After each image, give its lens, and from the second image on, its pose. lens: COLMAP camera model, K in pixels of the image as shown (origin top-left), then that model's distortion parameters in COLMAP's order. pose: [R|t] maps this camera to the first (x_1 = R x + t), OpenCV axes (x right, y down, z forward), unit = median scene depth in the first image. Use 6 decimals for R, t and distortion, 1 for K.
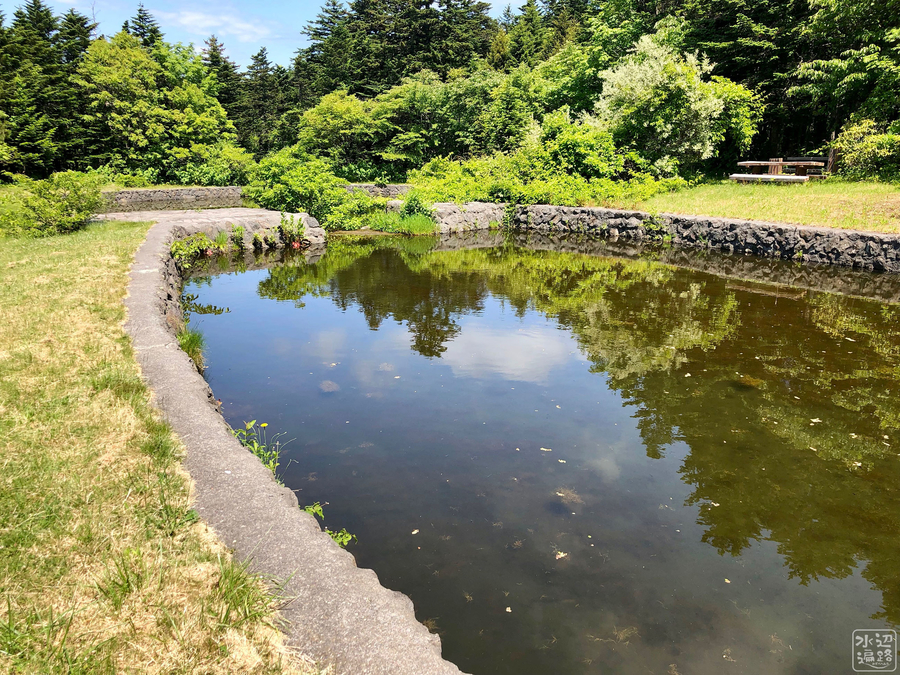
lens RADIAL K [[725.7, 0, 455.2], [0, 725.7, 339.6], [0, 0, 1]] dist [0.004582, -0.016358]
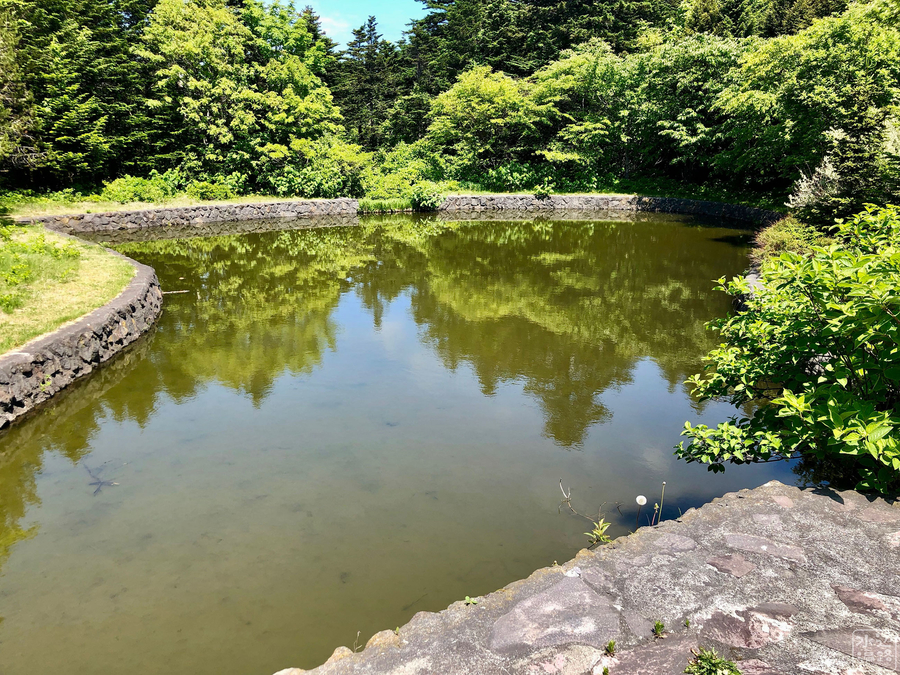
lens RADIAL K [[725.7, 0, 444.6], [0, 725.7, 336.3], [0, 0, 1]] dist [0.004582, -0.016358]
pose [[0.995267, 0.024876, -0.093944, -0.137961], [-0.024595, 0.999689, 0.004152, -0.079799], [0.094018, -0.001822, 0.995569, 0.294646]]
